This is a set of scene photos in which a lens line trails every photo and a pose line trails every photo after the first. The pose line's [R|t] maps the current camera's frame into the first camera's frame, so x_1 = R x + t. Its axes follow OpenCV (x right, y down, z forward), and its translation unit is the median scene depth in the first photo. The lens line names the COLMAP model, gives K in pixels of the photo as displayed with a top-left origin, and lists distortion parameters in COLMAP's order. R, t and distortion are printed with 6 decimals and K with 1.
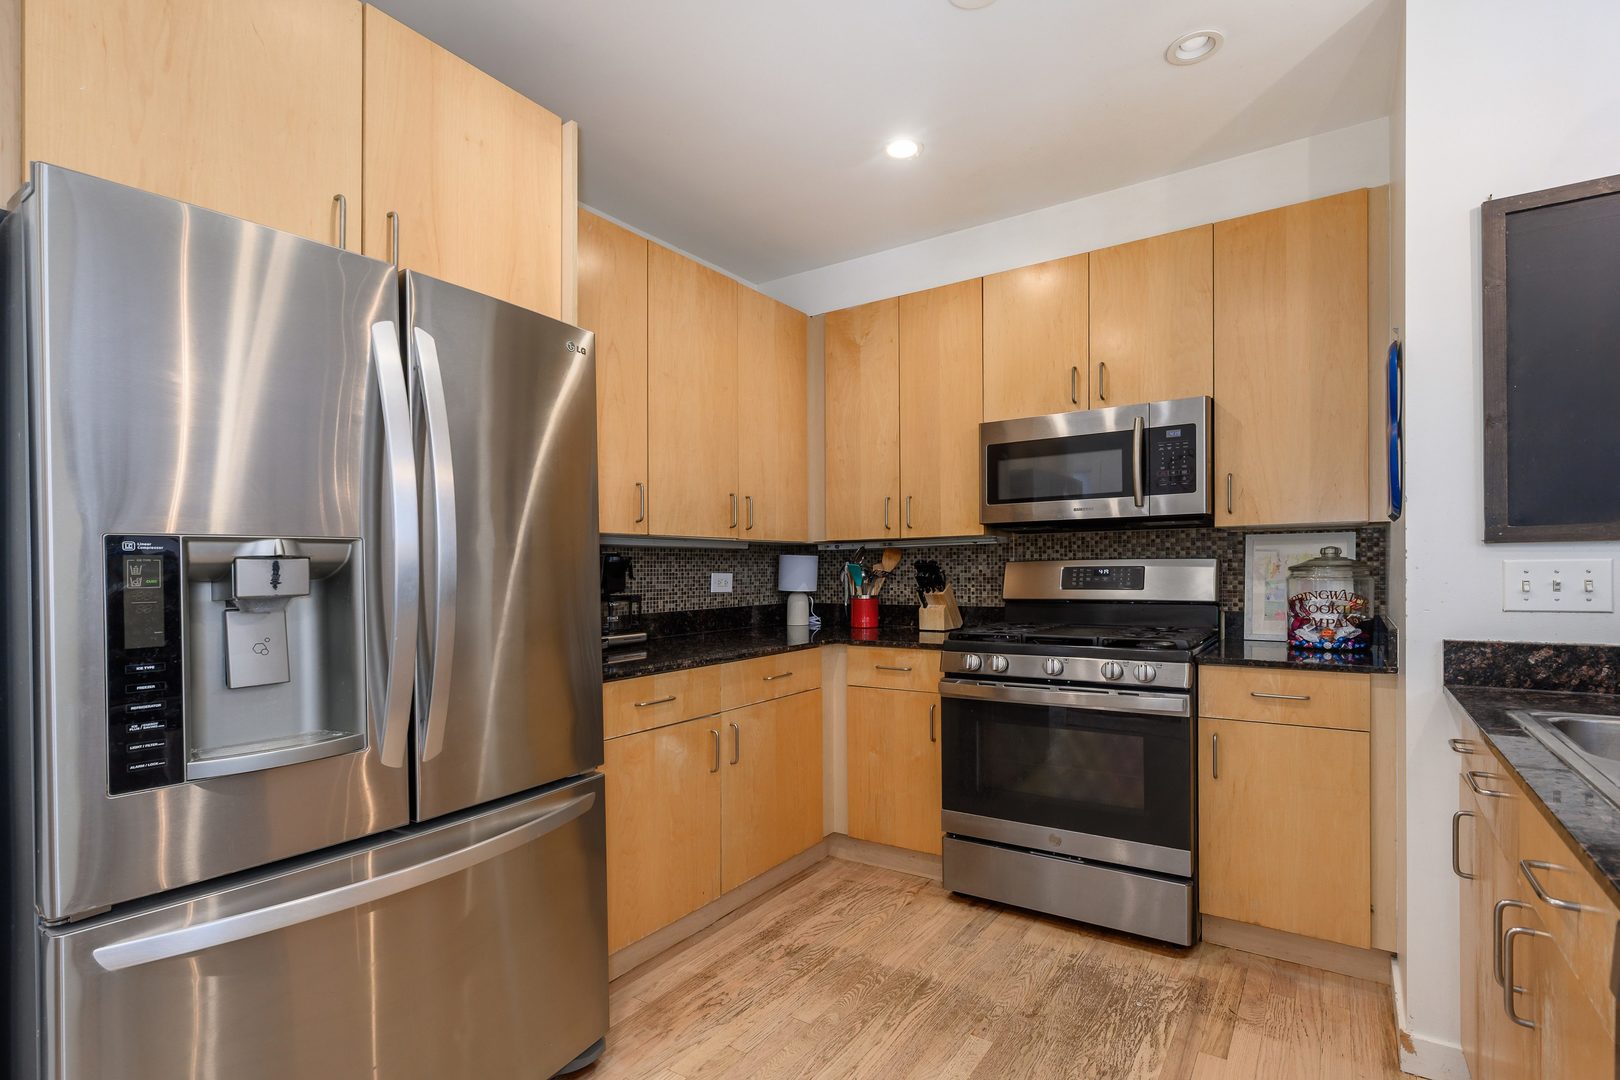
lens RADIAL K [[688.8, 0, 738.9], [0, 688.8, 555.2], [0, 0, 1]] dist [-0.000152, -0.000035]
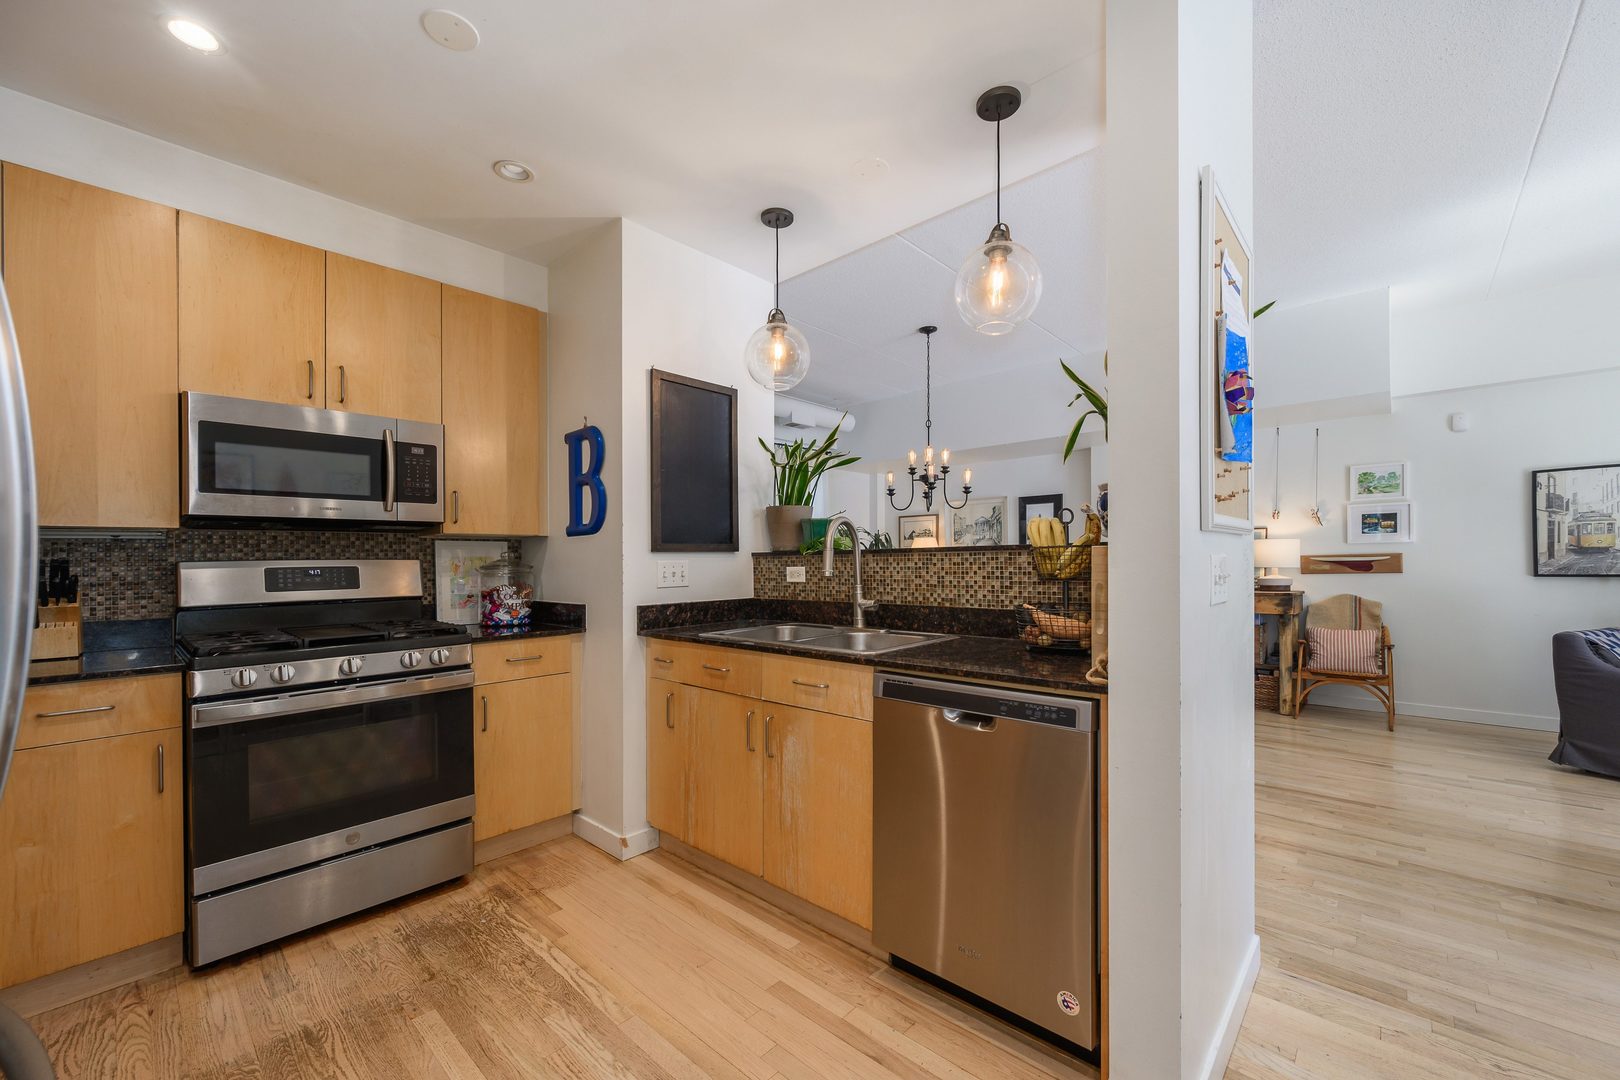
lens RADIAL K [[631.0, 0, 849.1], [0, 631.0, 546.9], [0, 0, 1]] dist [-0.001108, 0.000044]
pose [[0.151292, 0.028936, 0.988065, -0.309053], [-0.009307, 0.999569, -0.027848, 0.007052], [-0.988445, -0.004983, 0.151497, 0.130328]]
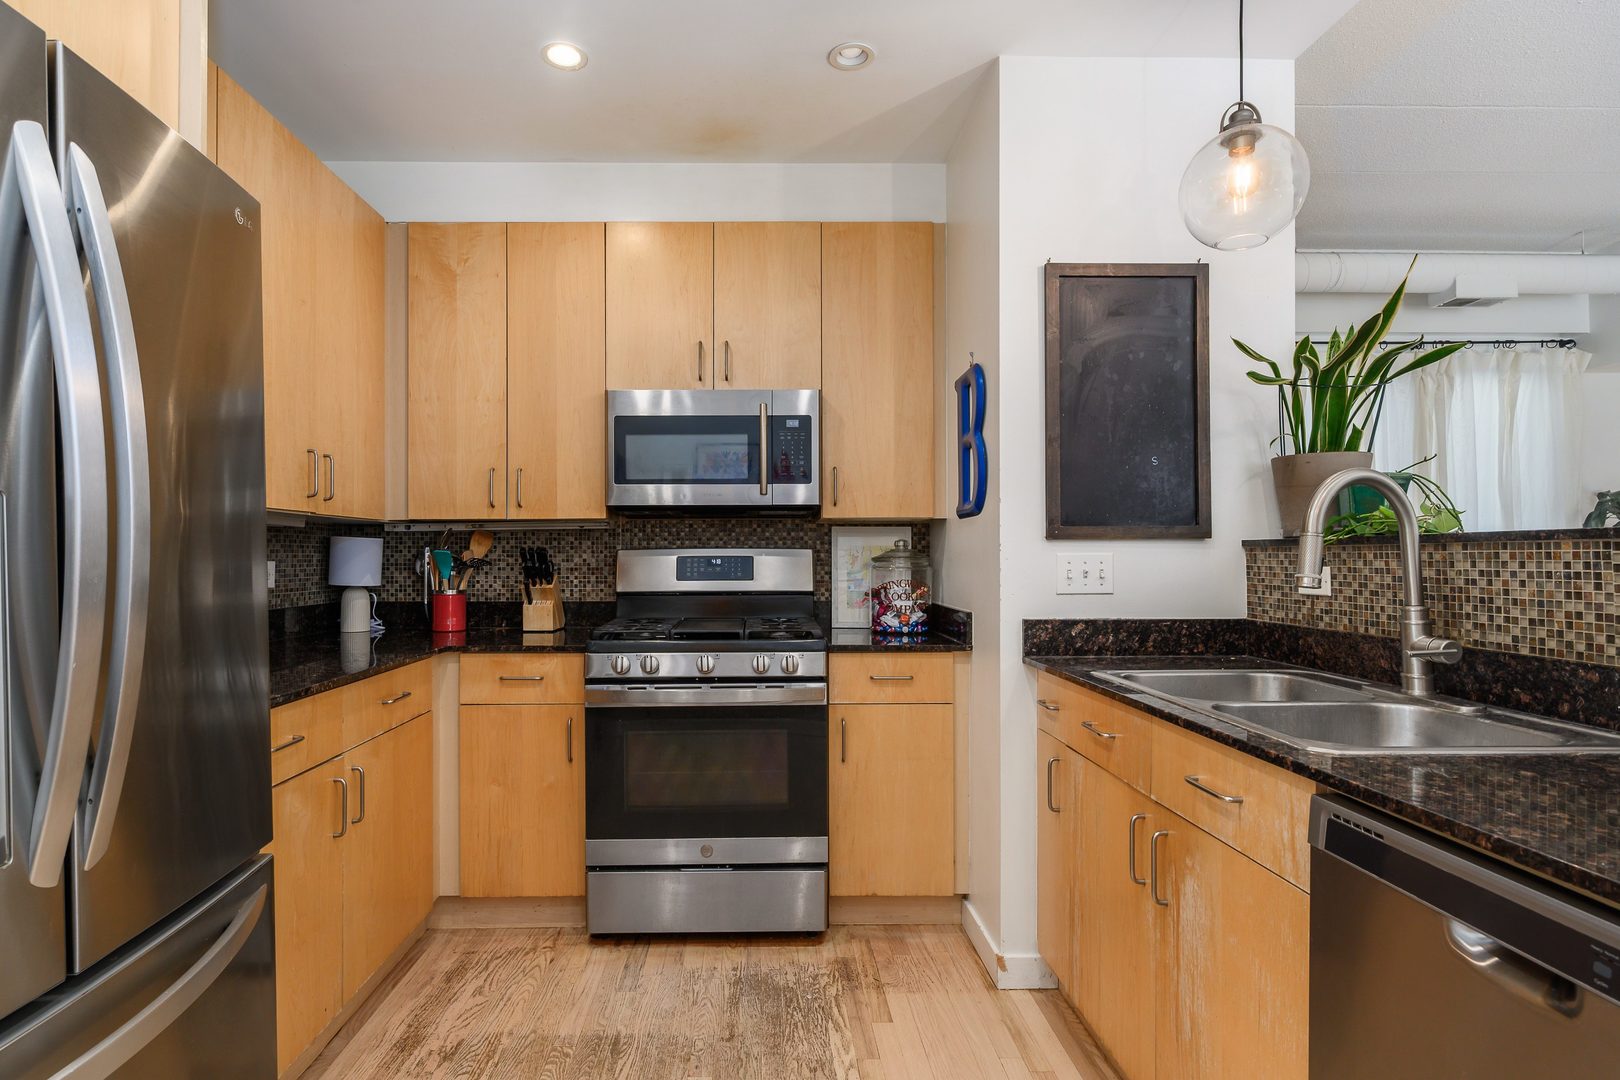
lens RADIAL K [[859.4, 0, 698.5], [0, 859.4, 532.7], [0, 0, 1]] dist [0.001012, 0.000305]
pose [[0.836773, 0.023408, 0.547049, -0.168851], [-0.018199, 0.999723, -0.014941, 0.003194], [-0.547247, 0.002547, 0.836967, 0.033334]]
